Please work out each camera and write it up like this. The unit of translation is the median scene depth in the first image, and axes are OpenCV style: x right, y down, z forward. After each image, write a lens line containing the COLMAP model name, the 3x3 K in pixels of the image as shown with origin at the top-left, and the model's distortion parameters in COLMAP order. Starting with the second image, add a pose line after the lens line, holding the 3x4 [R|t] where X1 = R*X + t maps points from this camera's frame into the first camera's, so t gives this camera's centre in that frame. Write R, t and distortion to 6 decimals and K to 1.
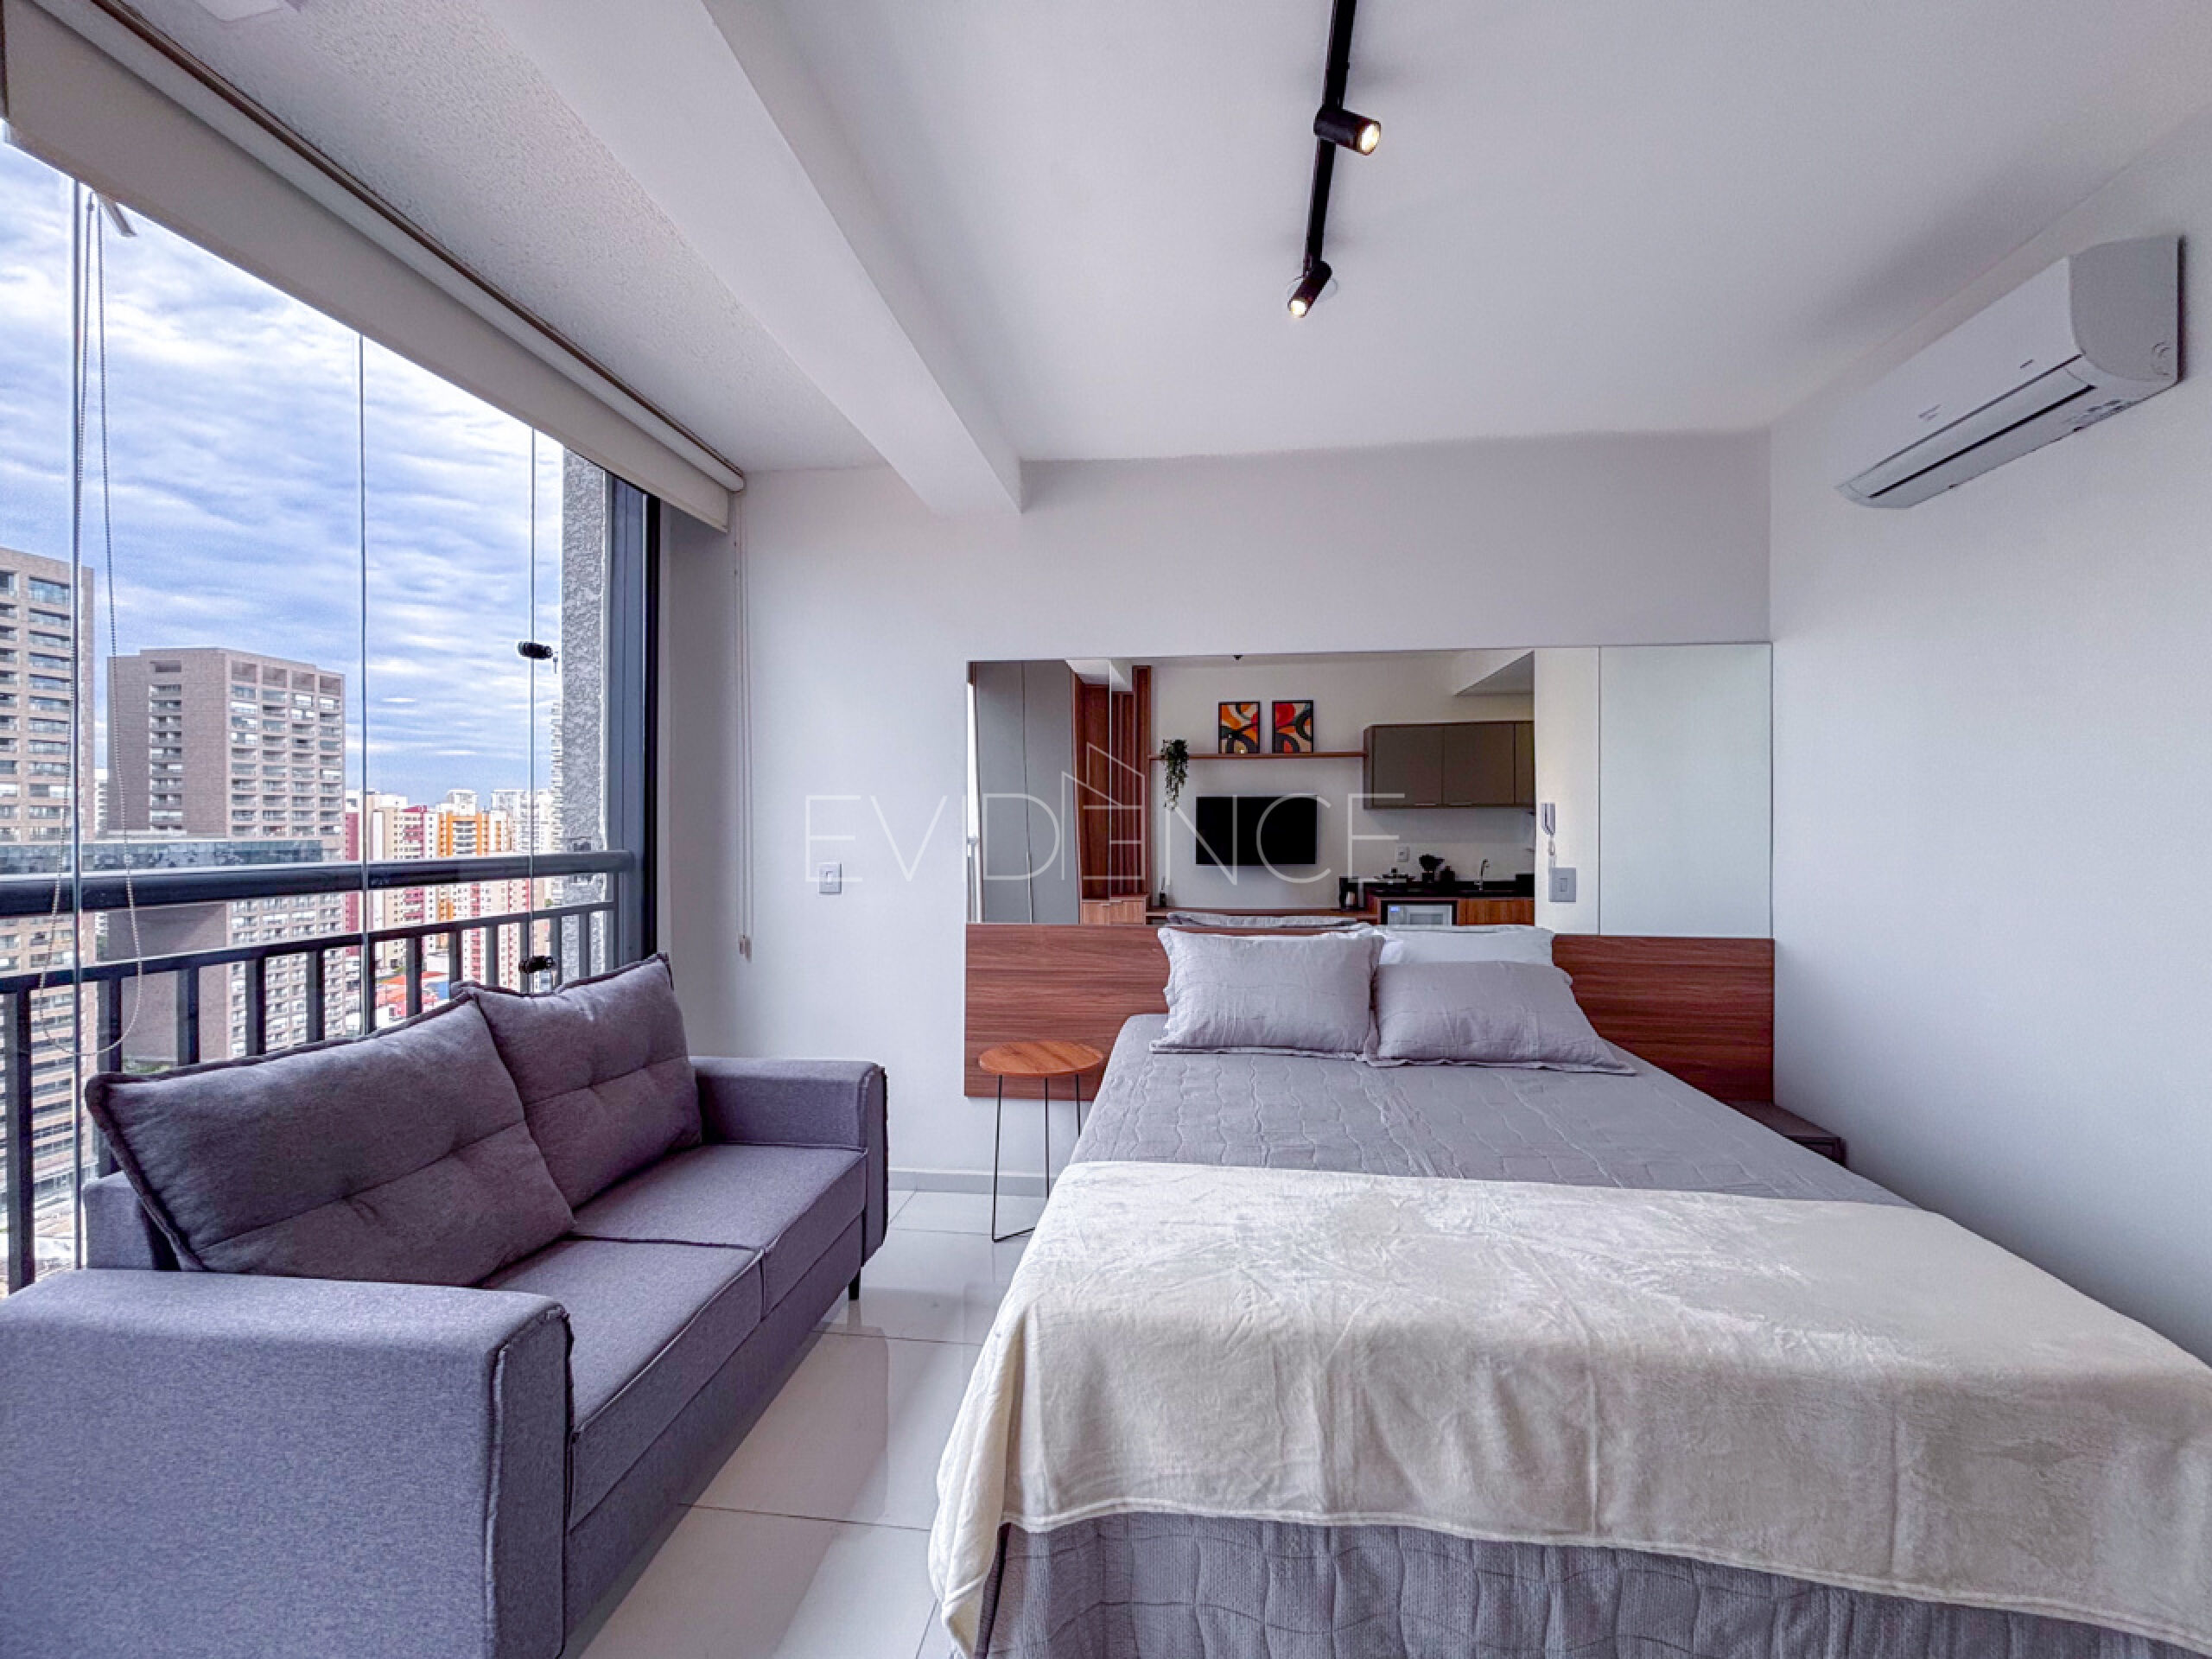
lens RADIAL K [[891.3, 0, 1099.8], [0, 891.3, 831.4], [0, 0, 1]] dist [0.000406, -0.000512]
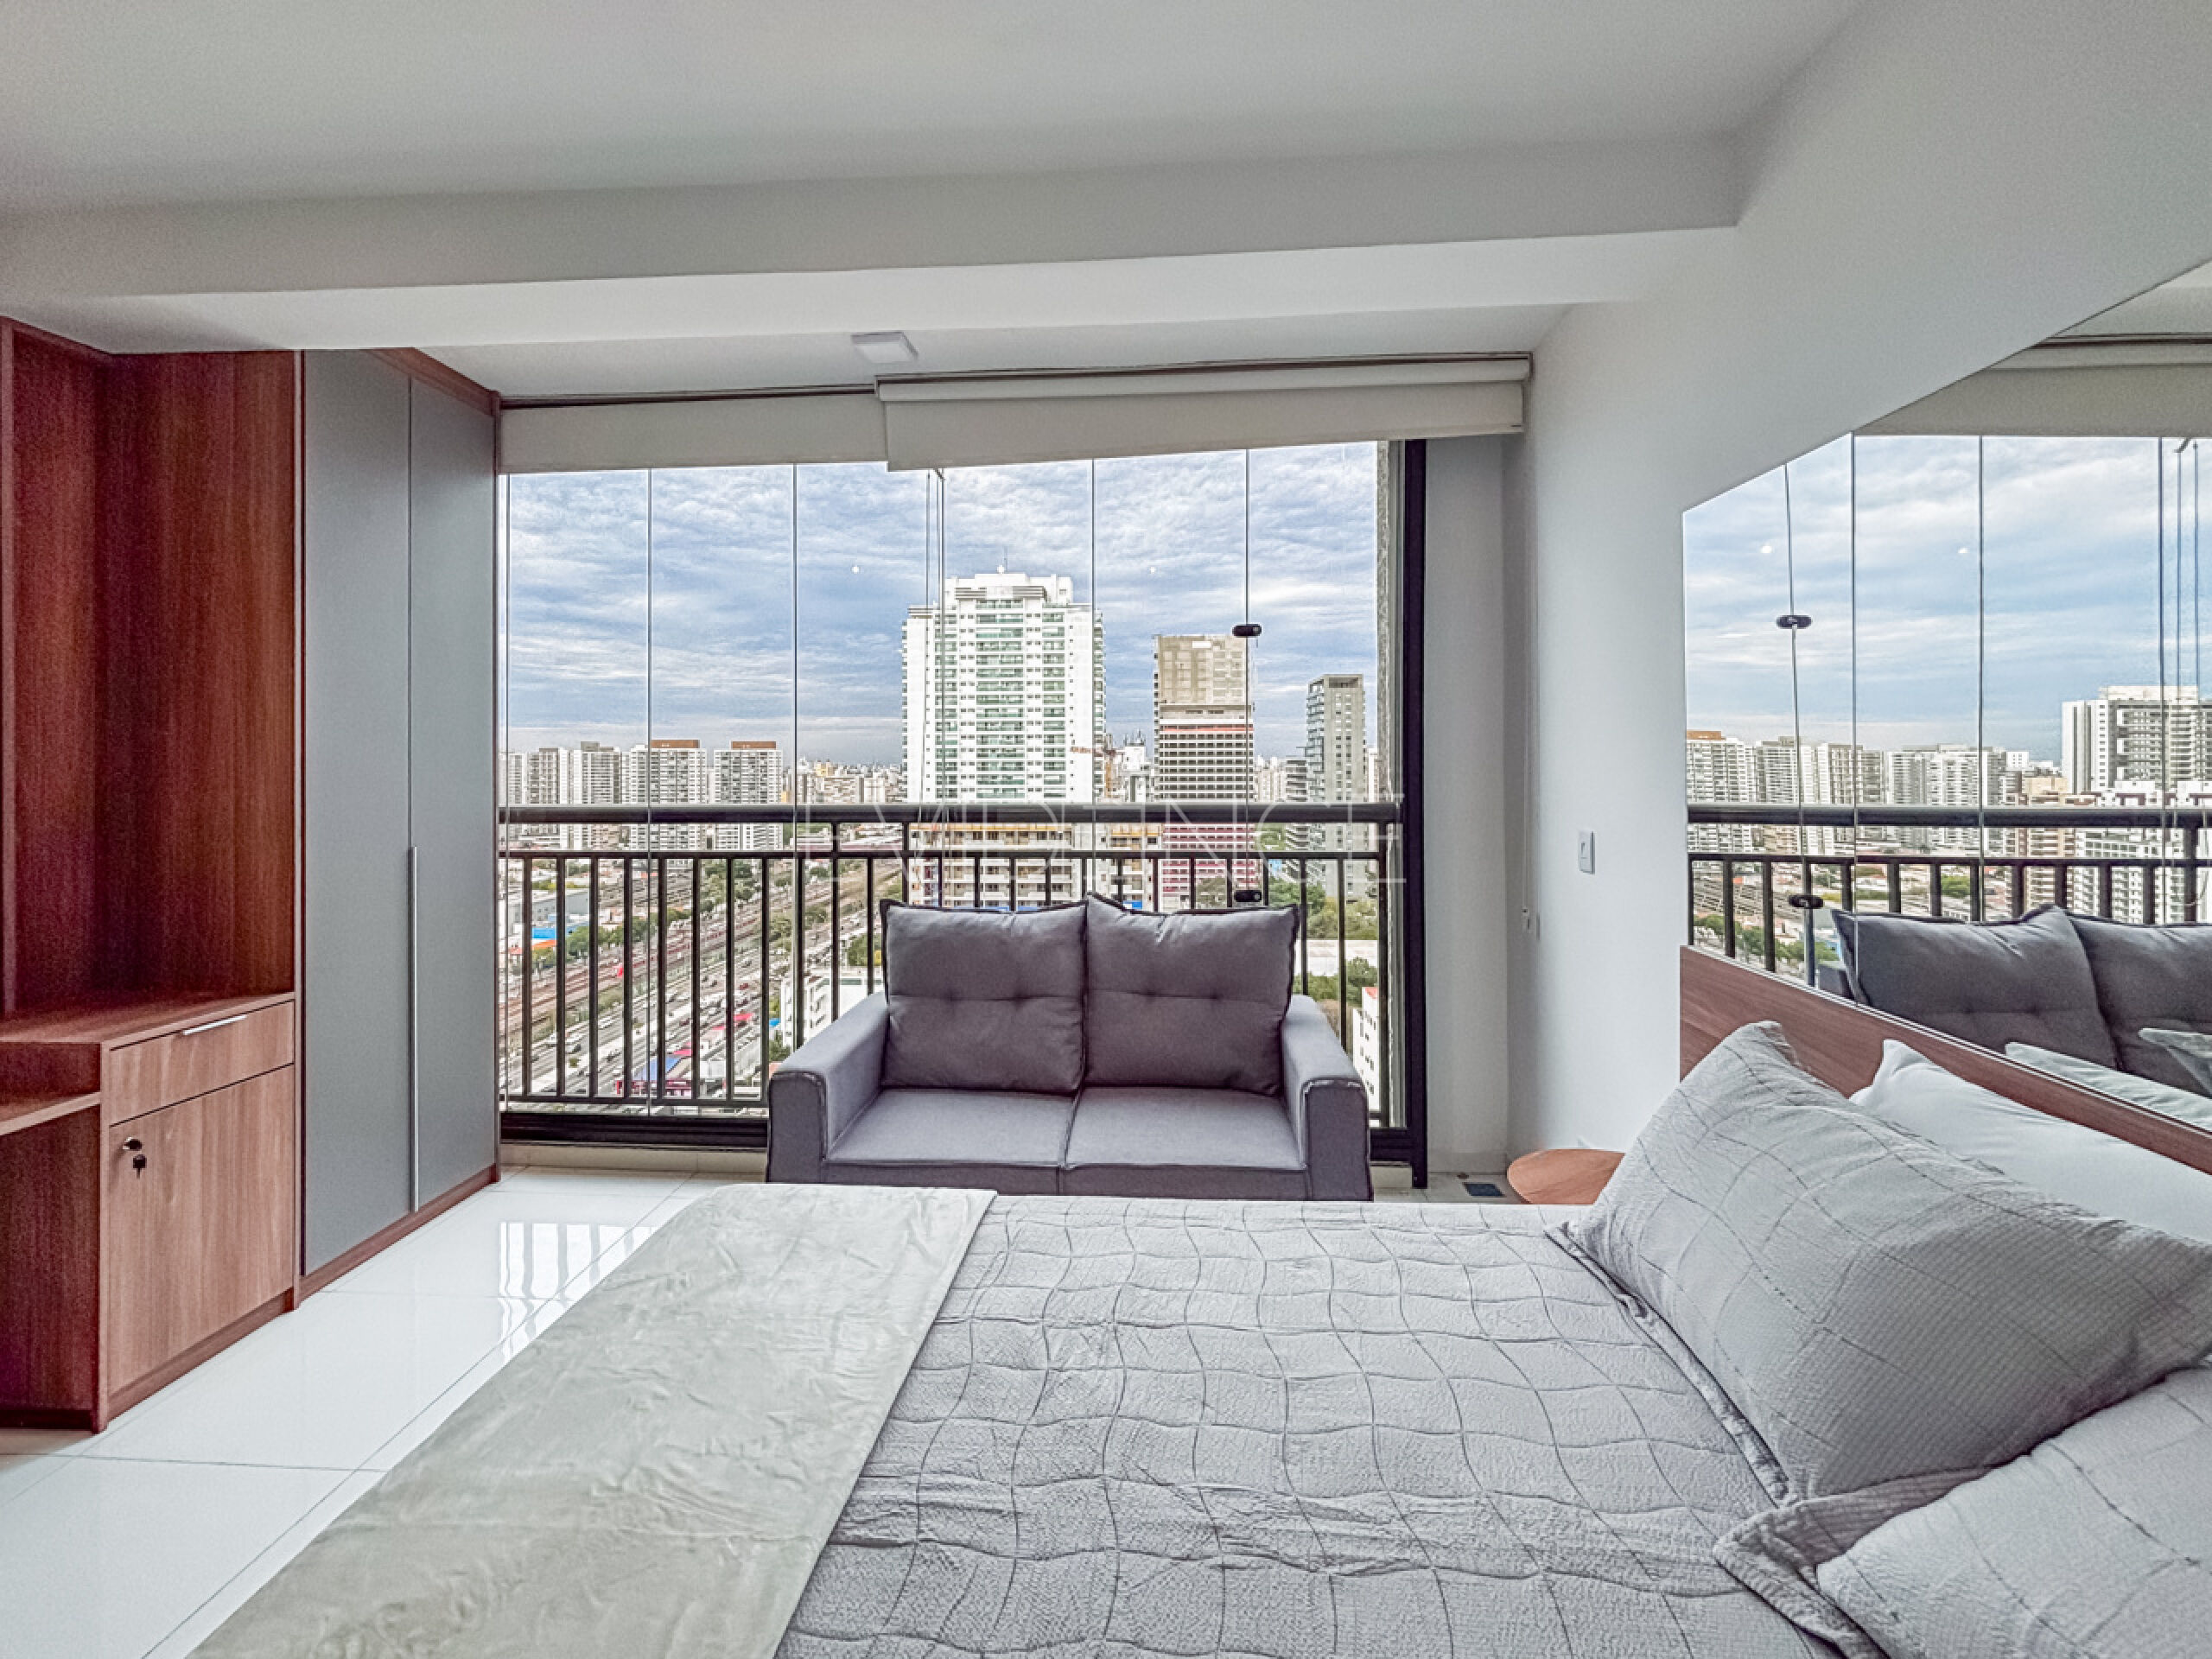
lens RADIAL K [[953.1, 0, 1089.5], [0, 953.1, 759.8], [0, 0, 1]] dist [0.000939, -0.000504]
pose [[0.041125, -0.005258, -0.999140, 0.624447], [0.000064, 0.999986, -0.005260, -0.025304], [0.999154, 0.000152, 0.041124, 0.741722]]
